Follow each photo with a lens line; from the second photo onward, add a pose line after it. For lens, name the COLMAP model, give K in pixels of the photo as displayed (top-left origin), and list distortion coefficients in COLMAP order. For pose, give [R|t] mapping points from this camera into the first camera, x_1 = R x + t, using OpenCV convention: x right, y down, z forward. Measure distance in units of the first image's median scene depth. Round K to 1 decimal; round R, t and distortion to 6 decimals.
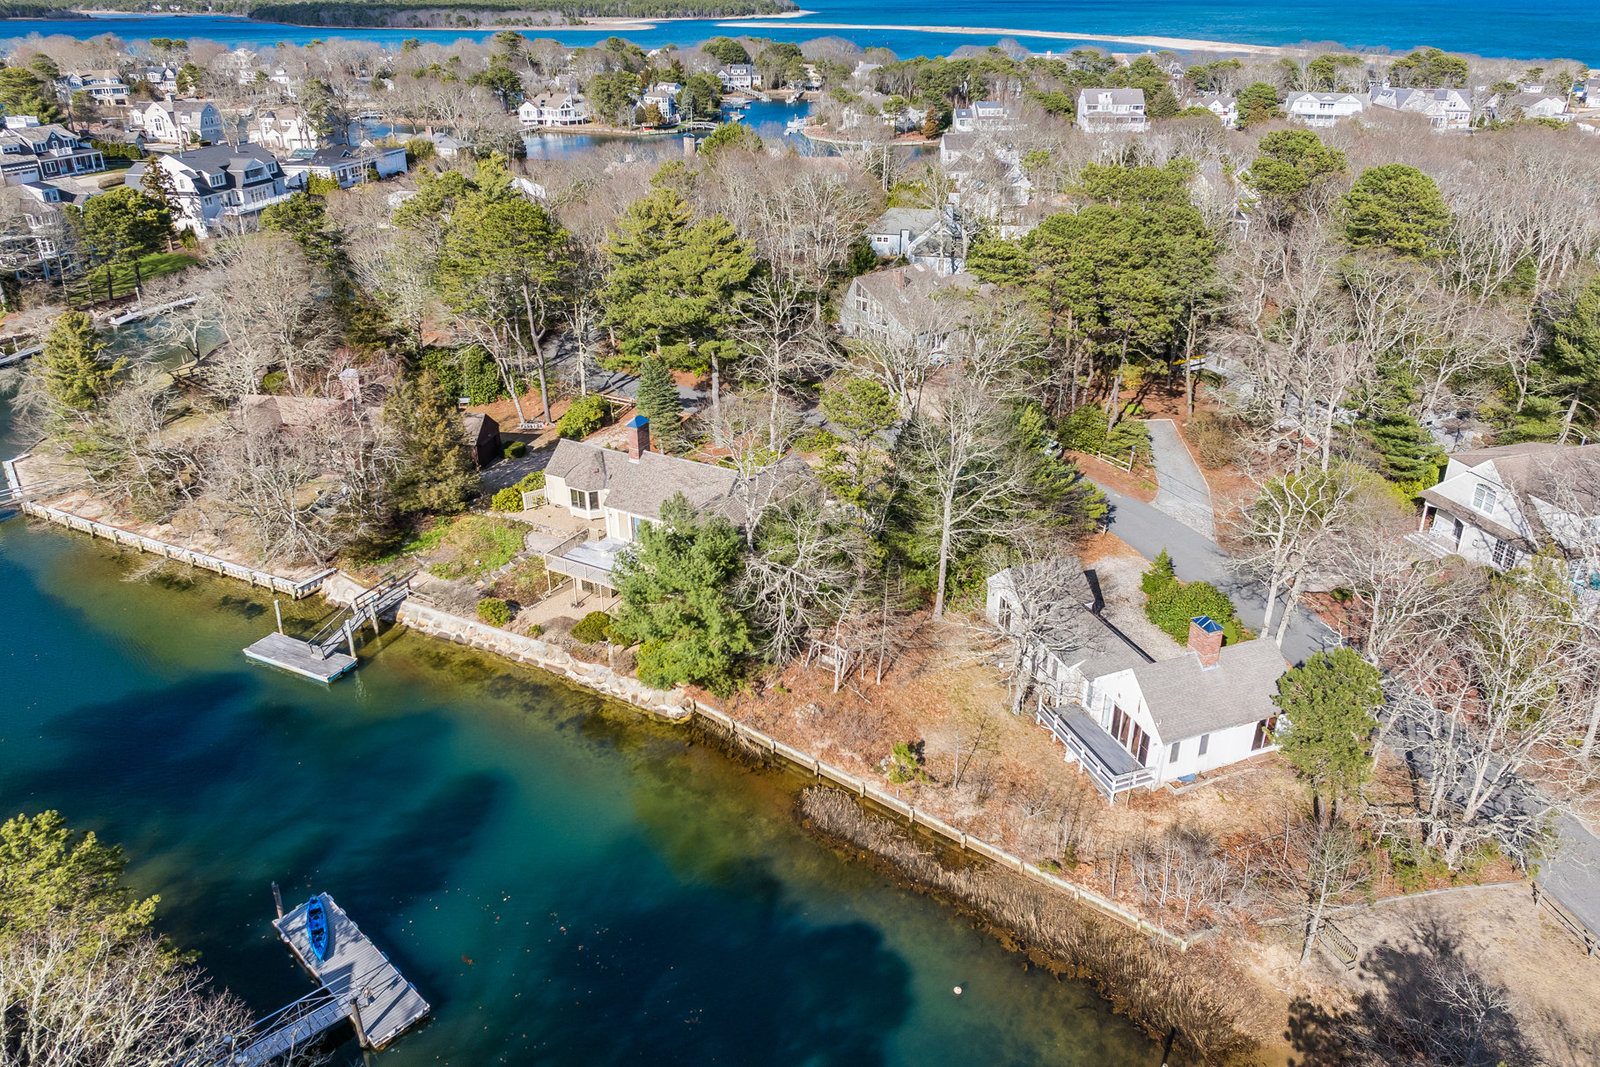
lens RADIAL K [[1133.6, 0, 803.1], [0, 1133.6, 509.4], [0, 0, 1]] dist [-0.024149, -0.004875]
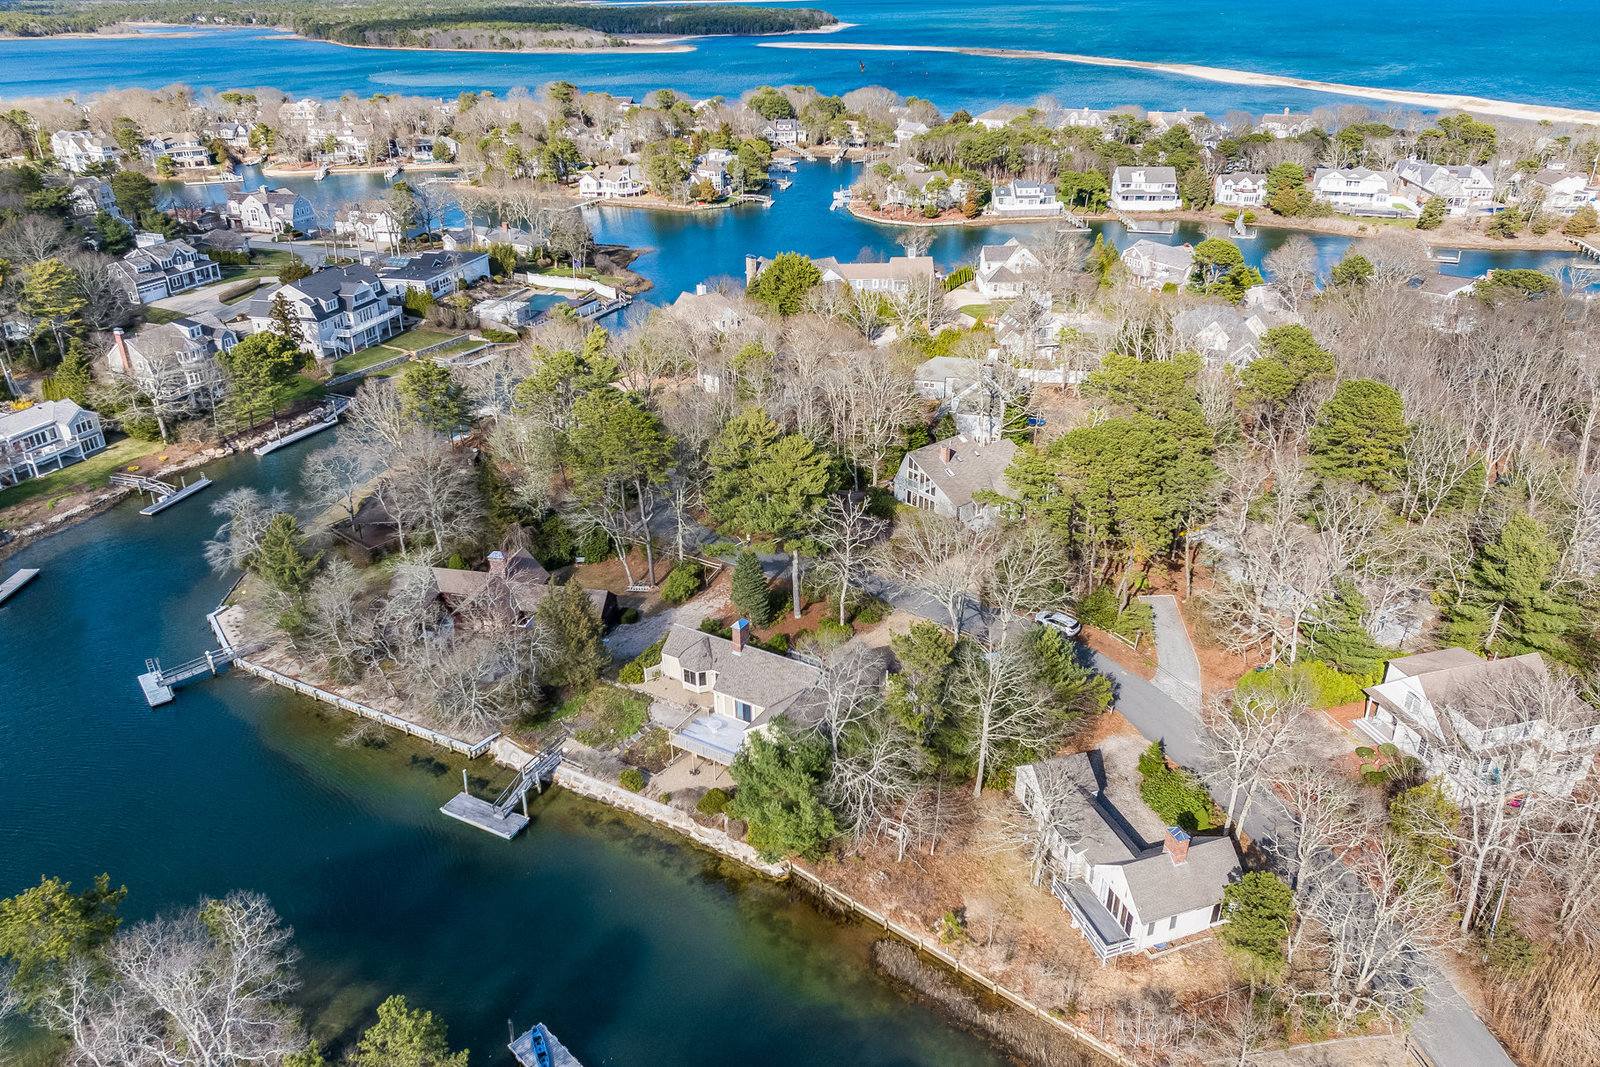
lens RADIAL K [[1144.5, 0, 800.0], [0, 1144.5, 533.5], [0, 0, 1]] dist [-0.014962, -0.031537]
pose [[0.999509, 0.008886, -0.030057, -0.048078], [-0.008206, 0.999710, 0.022659, -0.237772], [0.030249, -0.022401, 0.999291, -0.311367]]
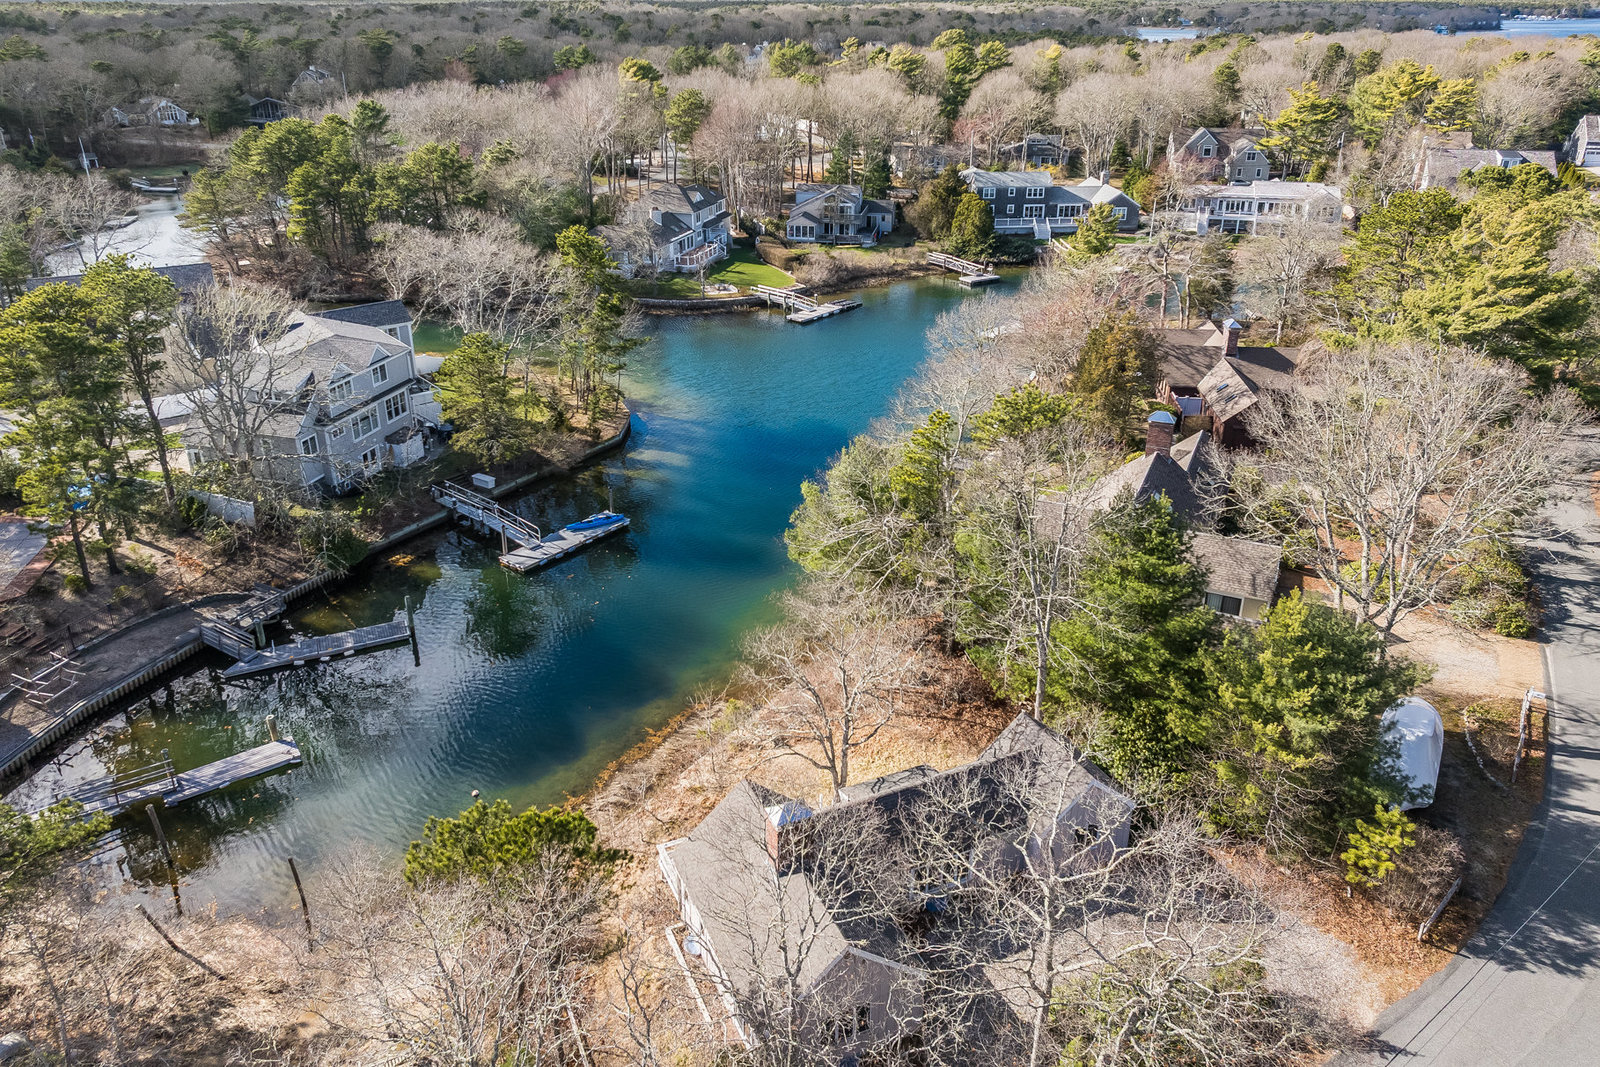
lens RADIAL K [[1131.0, 0, 807.1], [0, 1131.0, 484.6], [0, 0, 1]] dist [-0.008762, -0.005476]
pose [[0.068295, 0.397228, -0.915175, 0.743160], [-0.422447, 0.842536, 0.334174, -0.237539], [0.903811, 0.363790, 0.225349, 0.659803]]
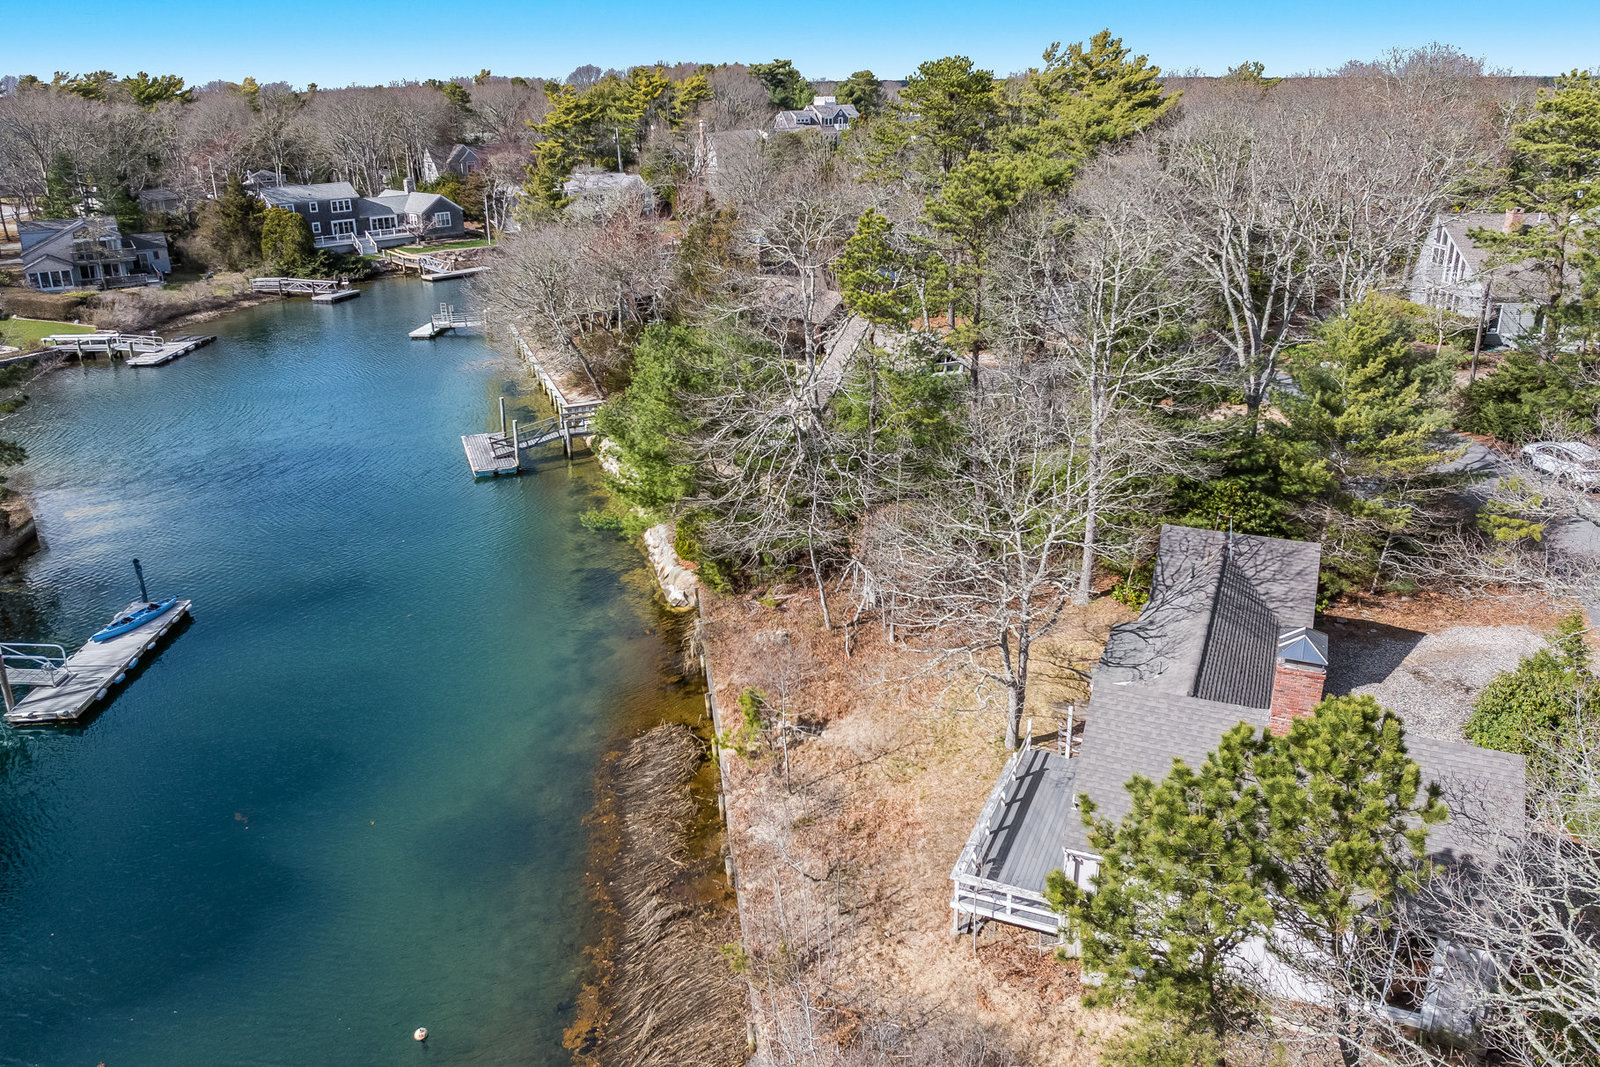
lens RADIAL K [[1159.9, 0, 798.4], [0, 1159.9, 494.4], [0, 0, 1]] dist [-0.034971, 0.000011]
pose [[0.719522, 0.222630, -0.657817, 0.410272], [-0.283236, 0.958937, 0.014736, 0.078950], [0.634086, 0.175714, 0.753034, 0.457463]]
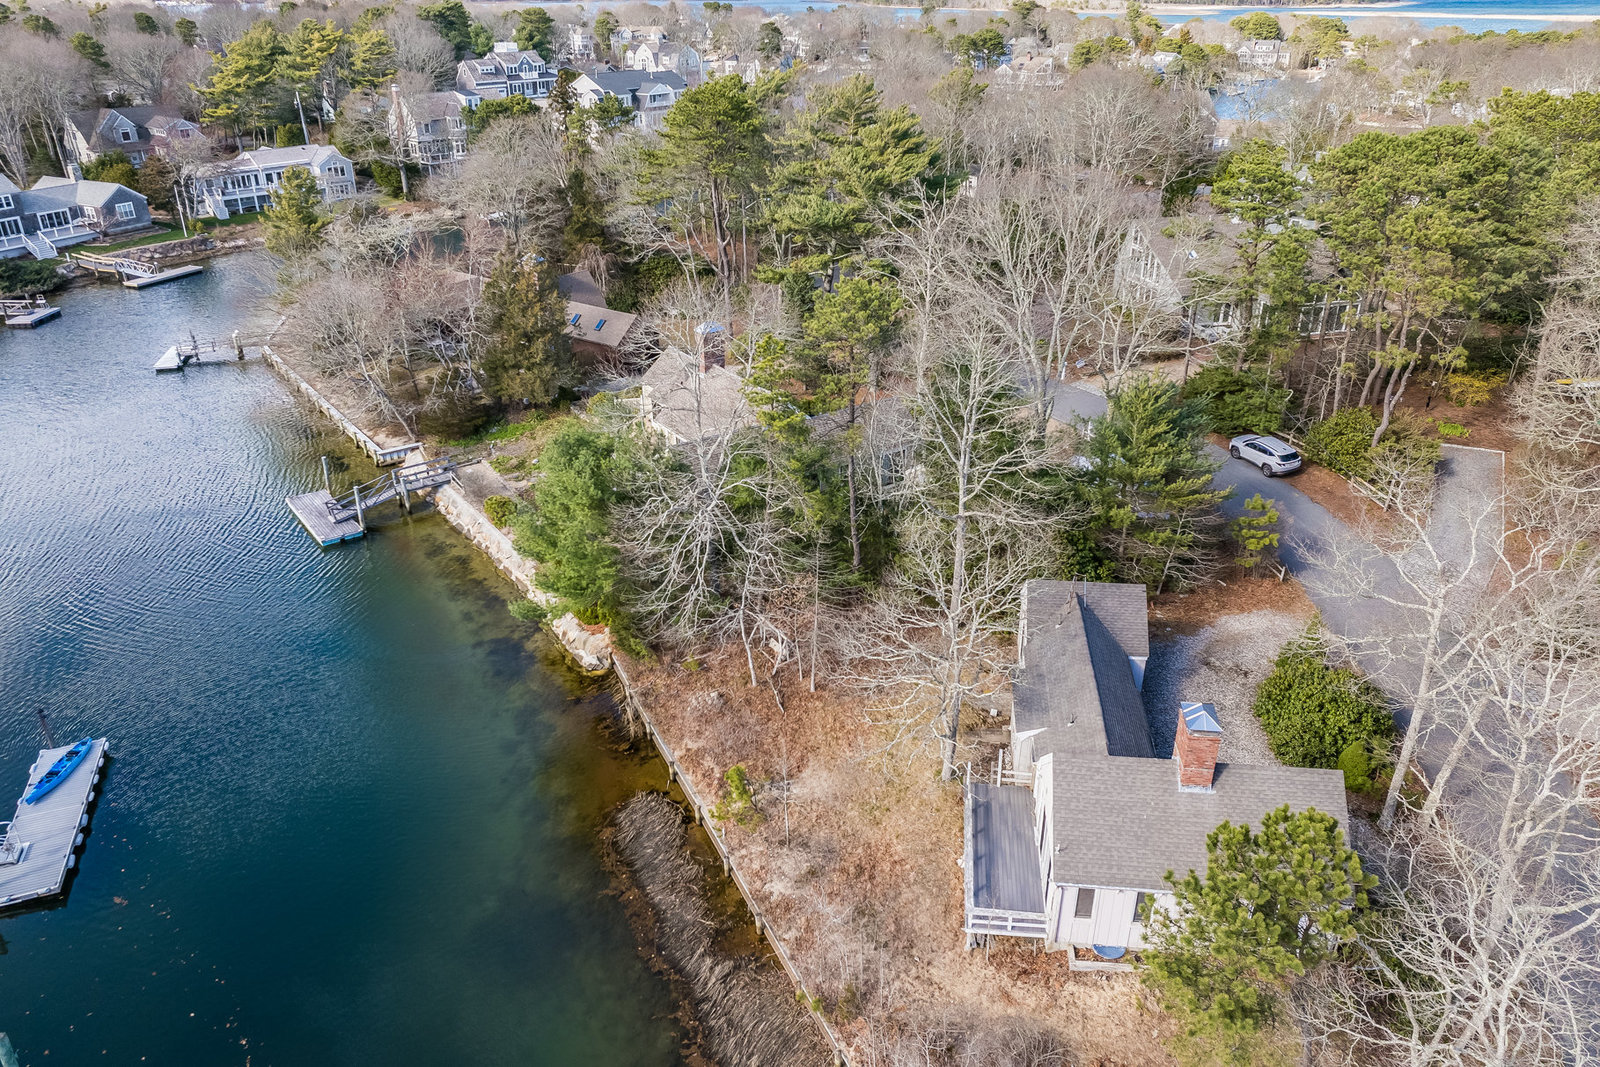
lens RADIAL K [[1139.1, 0, 798.7], [0, 1139.1, 517.1], [0, 0, 1]] dist [-0.023354, -0.000056]
pose [[0.890188, 0.192029, -0.413147, 0.330658], [-0.189019, 0.980771, 0.048588, 0.007623], [0.414533, 0.034840, 0.909367, 0.300272]]
